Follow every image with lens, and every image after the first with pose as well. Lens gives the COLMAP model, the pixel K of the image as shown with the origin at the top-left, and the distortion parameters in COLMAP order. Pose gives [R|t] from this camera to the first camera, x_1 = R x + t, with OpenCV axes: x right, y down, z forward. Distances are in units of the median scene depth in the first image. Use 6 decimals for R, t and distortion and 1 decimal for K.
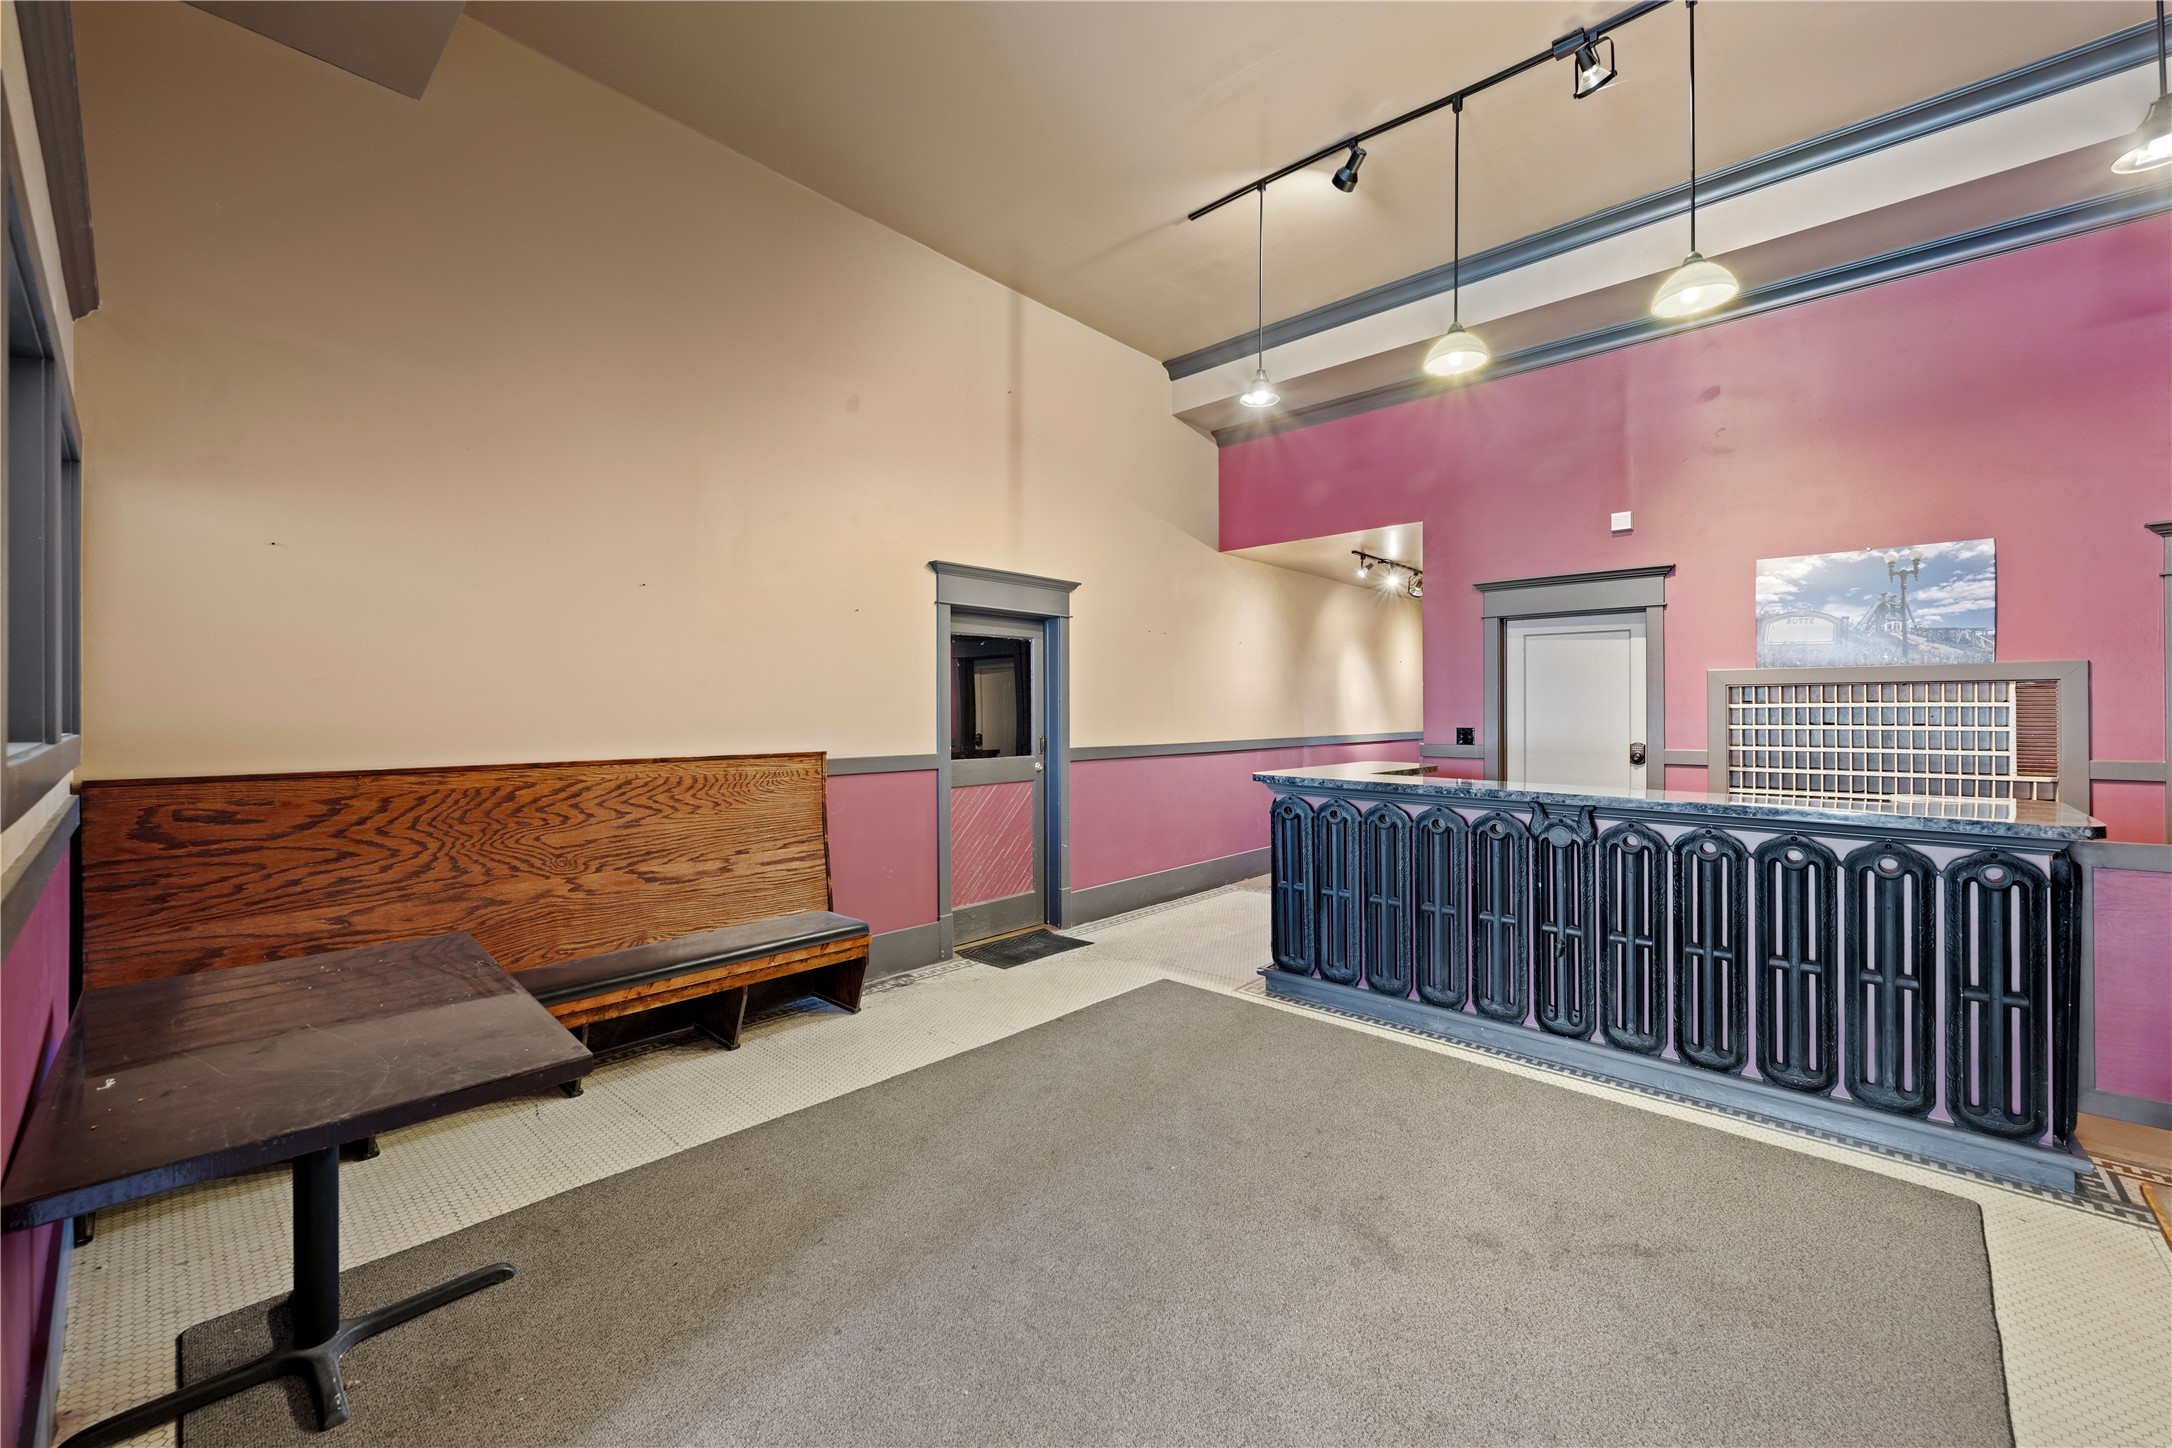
lens RADIAL K [[860.3, 0, 1077.7], [0, 860.3, 713.8], [0, 0, 1]] dist [0.001449, -0.000175]
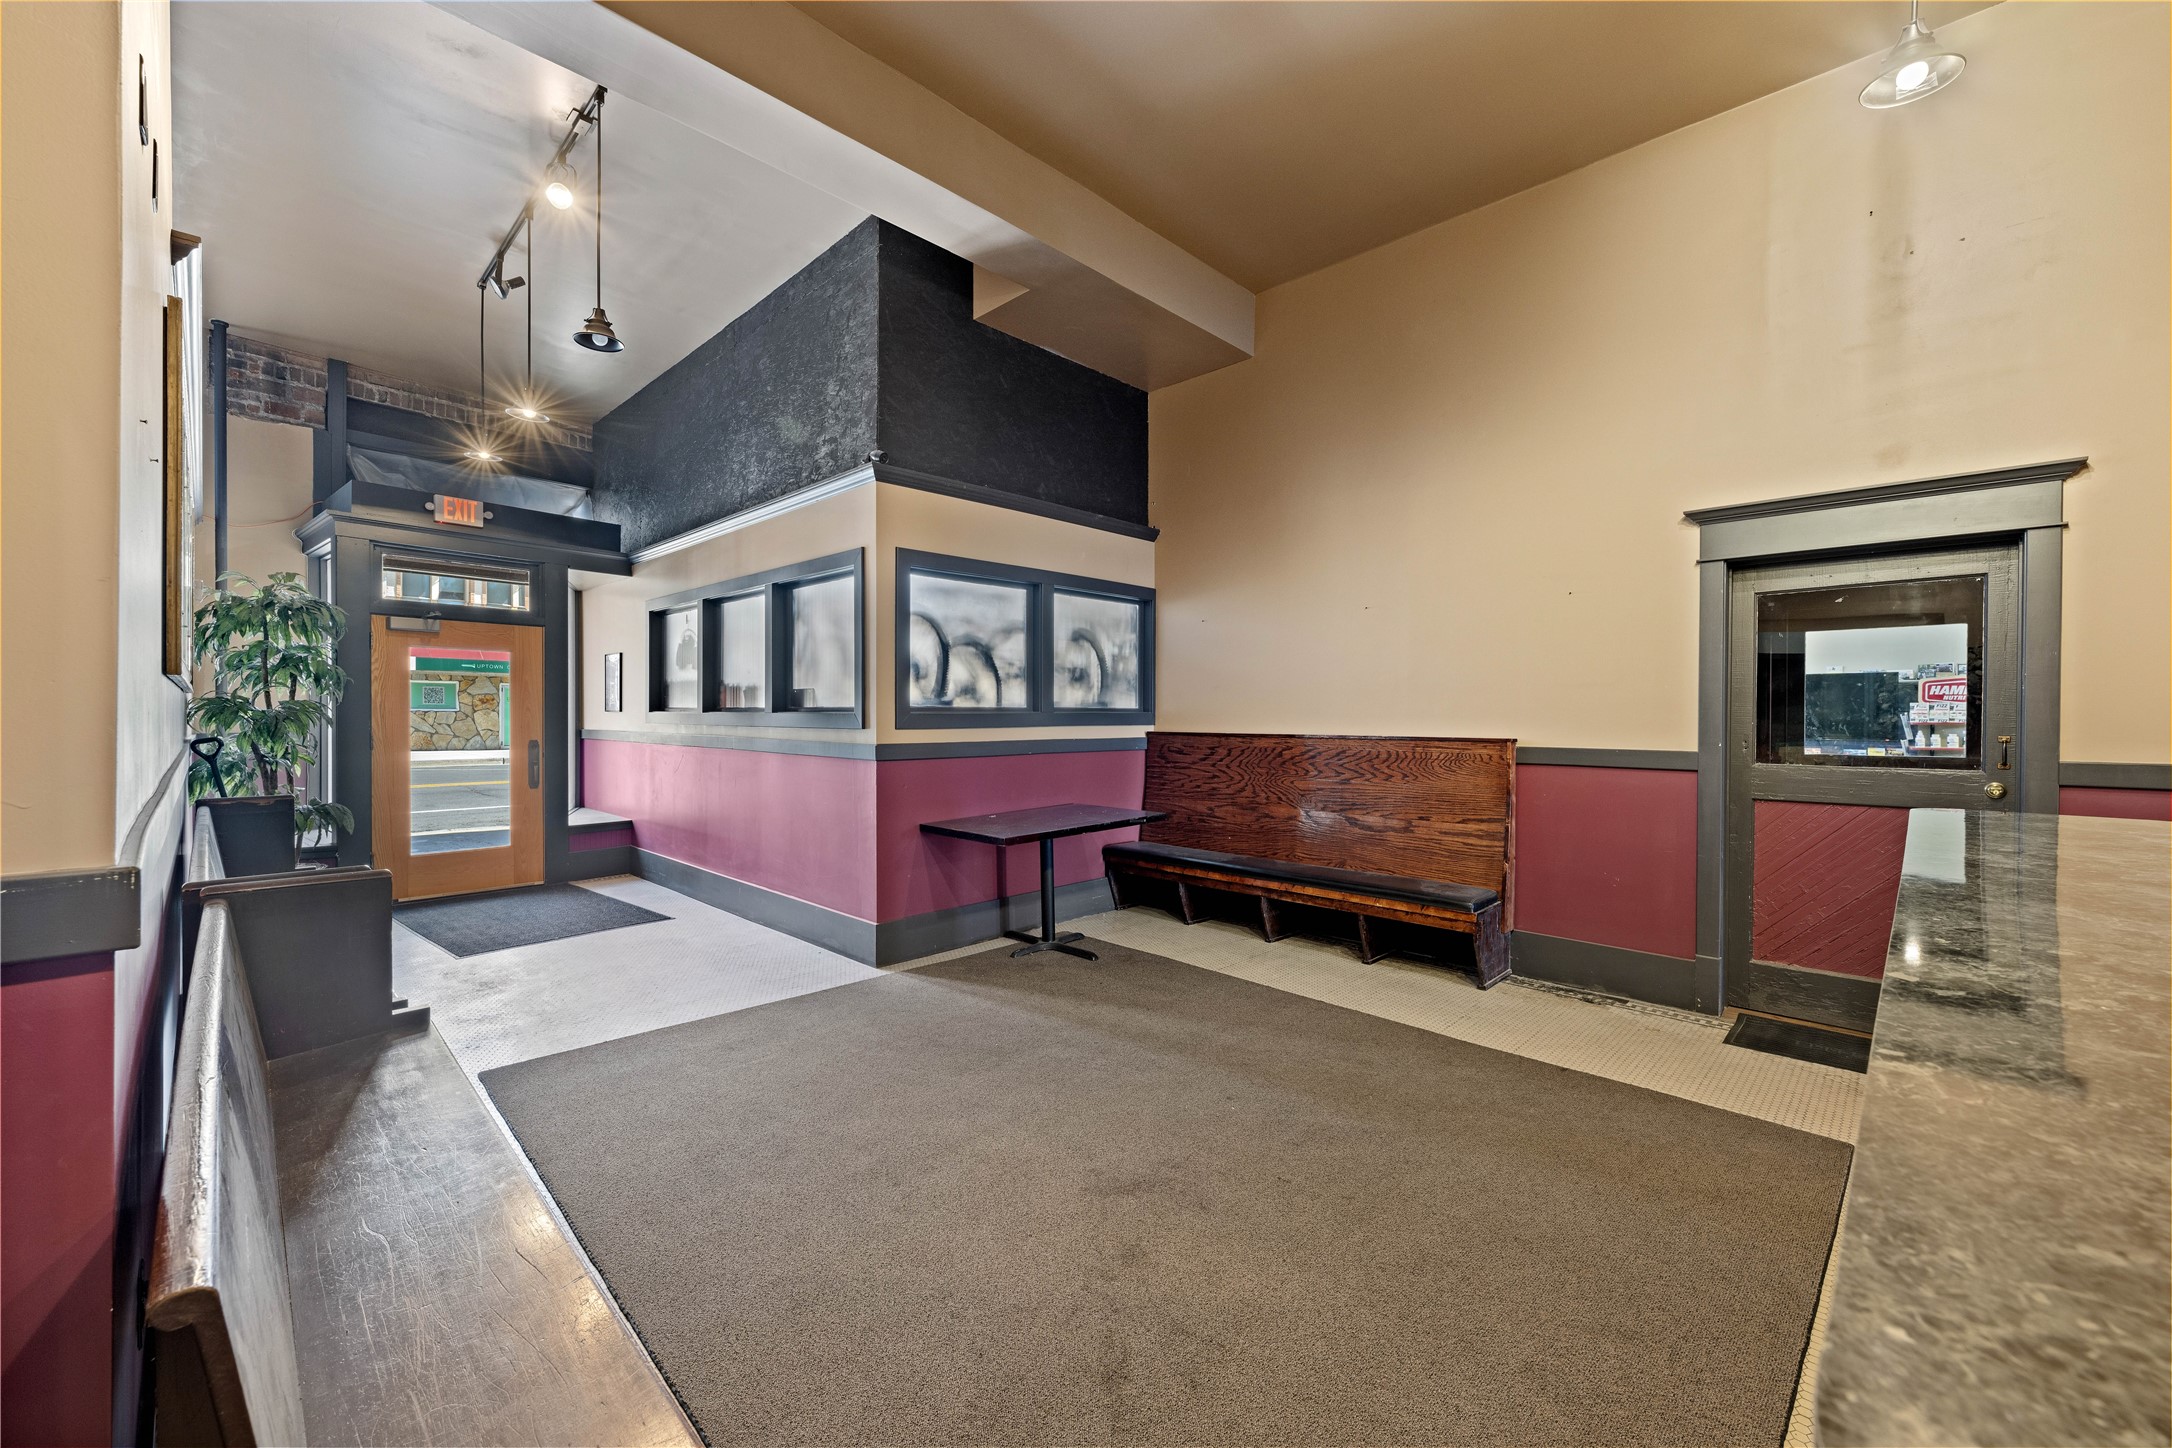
lens RADIAL K [[860.3, 0, 1089.1], [0, 860.3, 720.3], [0, 0, 1]] dist [0.001449, -0.000175]
pose [[-0.031016, 0.008215, -0.999485, 0.933667], [-0.004536, 0.999955, 0.008360, 0.018877], [0.999509, 0.004793, -0.030977, 0.655072]]
